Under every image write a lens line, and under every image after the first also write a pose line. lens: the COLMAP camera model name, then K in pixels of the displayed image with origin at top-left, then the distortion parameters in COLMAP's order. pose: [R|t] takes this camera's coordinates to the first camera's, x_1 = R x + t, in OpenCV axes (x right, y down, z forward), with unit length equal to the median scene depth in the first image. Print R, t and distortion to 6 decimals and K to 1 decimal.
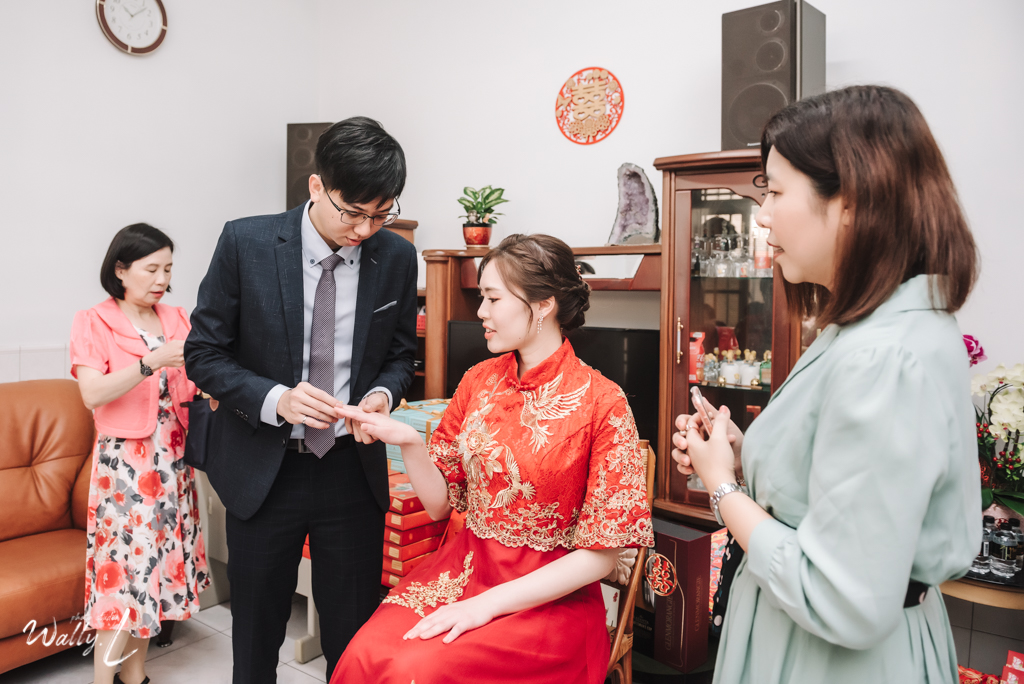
lens RADIAL K [[766.0, 0, 456.2], [0, 766.0, 302.8], [0, 0, 1]] dist [-0.043041, -0.010882]
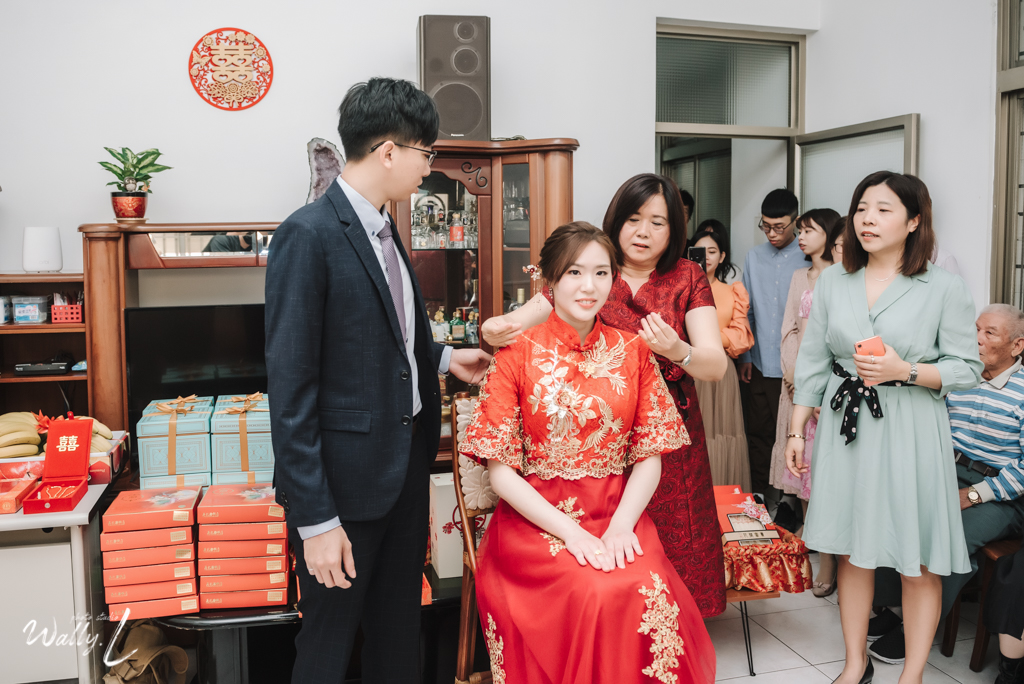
lens RADIAL K [[847.4, 0, 455.5], [0, 847.4, 297.9], [0, 0, 1]] dist [-0.045477, 0.014659]
pose [[0.630086, -0.068572, 0.773492, -0.482506], [0.044344, 0.997645, 0.052320, -0.020773], [-0.775258, 0.001334, 0.631643, 0.139198]]
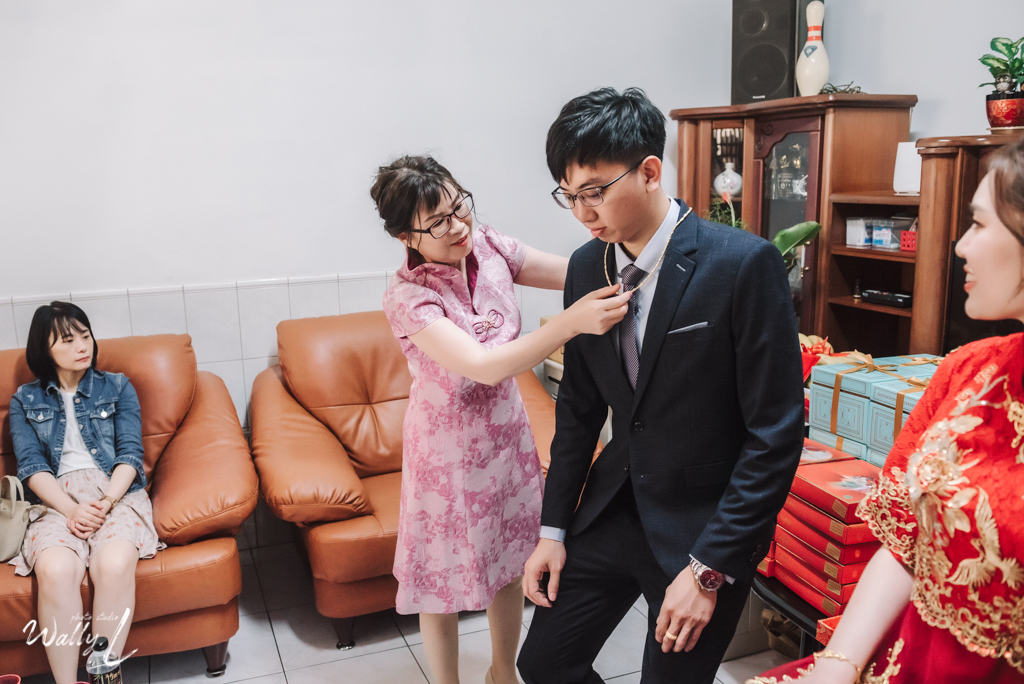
lens RADIAL K [[847.4, 0, 456.8], [0, 847.4, 341.4], [0, 0, 1]] dist [-0.045477, 0.014659]
pose [[0.837572, 0.064106, -0.542553, 0.029714], [0.025221, 0.987496, 0.155615, -0.016036], [0.545745, -0.144023, 0.825482, 0.117492]]
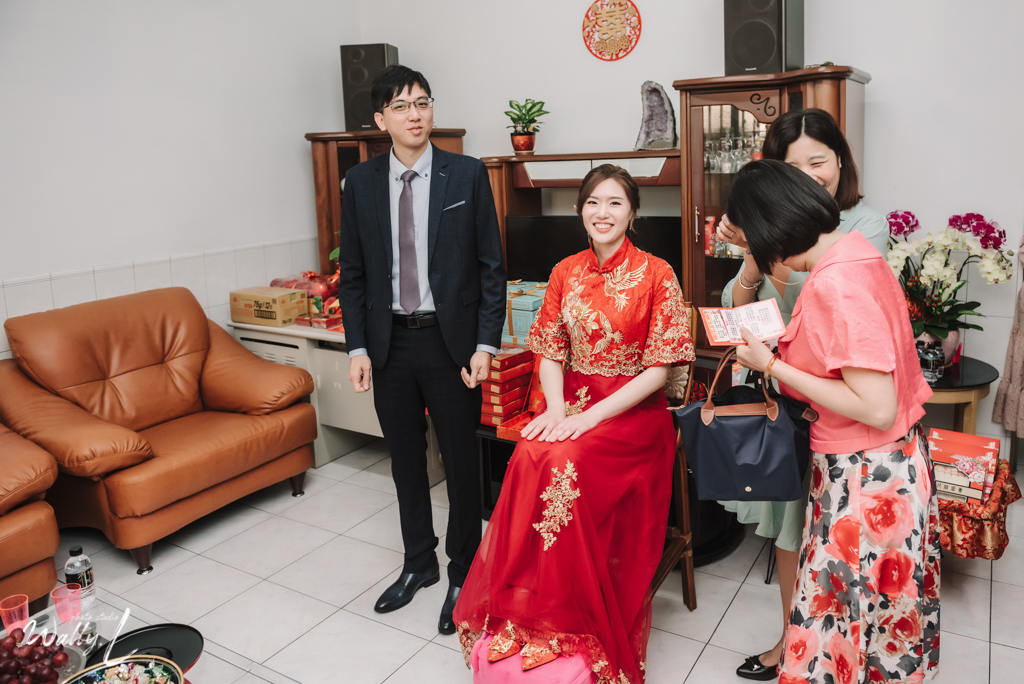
lens RADIAL K [[766.0, 0, 546.5], [0, 766.0, 271.6], [0, 0, 1]] dist [-0.043041, -0.010882]
pose [[0.990482, -0.065511, 0.121055, -0.095848], [0.050571, 0.991166, 0.122609, -0.034311], [-0.128018, -0.115321, 0.985044, -0.198156]]
